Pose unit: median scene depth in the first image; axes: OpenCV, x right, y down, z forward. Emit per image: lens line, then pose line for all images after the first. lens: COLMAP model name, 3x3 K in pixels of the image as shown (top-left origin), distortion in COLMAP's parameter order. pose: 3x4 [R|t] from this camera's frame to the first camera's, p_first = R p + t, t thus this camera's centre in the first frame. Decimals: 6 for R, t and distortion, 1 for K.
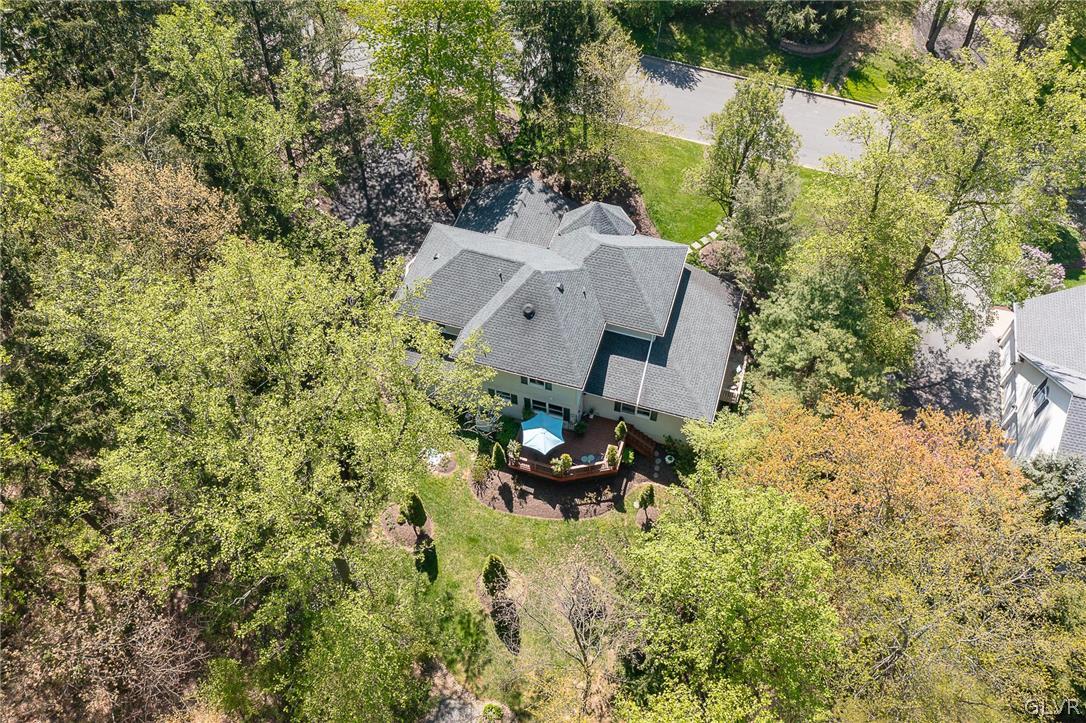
lens RADIAL K [[879.0, 0, 543.0], [0, 879.0, 361.5], [0, 0, 1]] dist [0.002263, 0.002137]
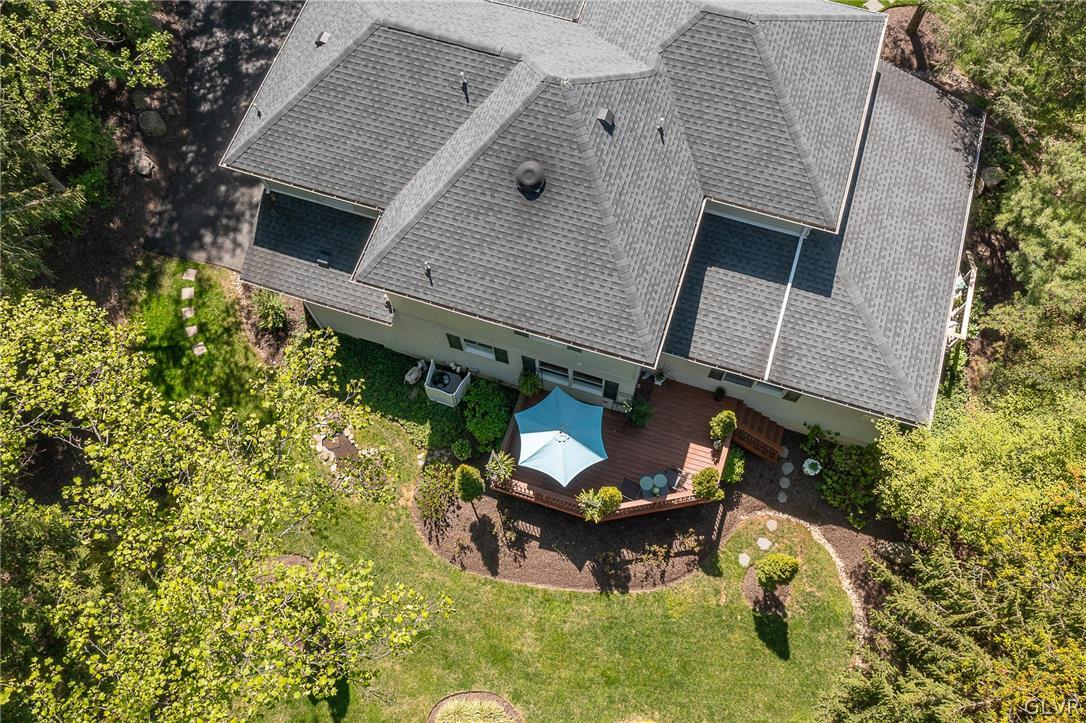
lens RADIAL K [[879.0, 0, 543.0], [0, 879.0, 361.5], [0, 0, 1]] dist [0.002263, 0.002137]
pose [[0.999978, 0.004655, -0.004655, -0.007614], [-0.003410, 0.971099, 0.238651, -0.068996], [0.005631, -0.238630, 0.971094, 0.542217]]
